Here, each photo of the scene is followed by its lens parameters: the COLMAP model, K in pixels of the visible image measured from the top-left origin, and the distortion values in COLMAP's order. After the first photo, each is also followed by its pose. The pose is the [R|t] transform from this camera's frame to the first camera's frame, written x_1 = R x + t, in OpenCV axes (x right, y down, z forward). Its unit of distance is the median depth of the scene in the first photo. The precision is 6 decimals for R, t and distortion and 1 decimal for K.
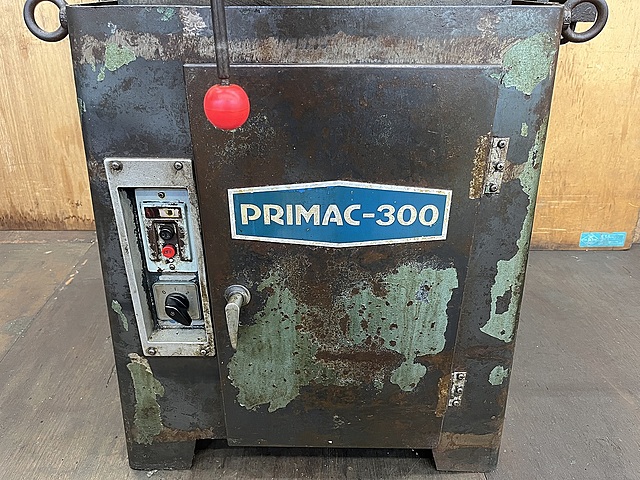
lens RADIAL K [[483.1, 0, 320.0], [0, 483.1, 240.0], [0, 0, 1]] dist [0.121321, -0.182648]
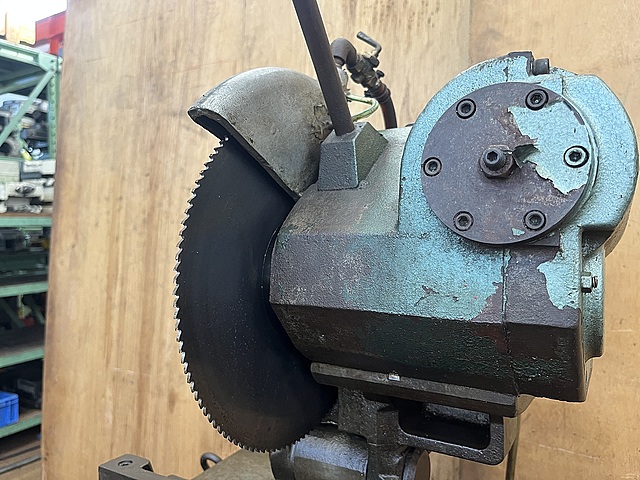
lens RADIAL K [[495.4, 0, 320.0], [0, 495.4, 240.0], [0, 0, 1]] dist [0.058398, -0.104678]
pose [[0.856236, 0.013217, -0.516416, 0.166717], [-0.233760, 0.901380, -0.364513, -0.376188], [0.460670, 0.432826, 0.774884, 0.203796]]
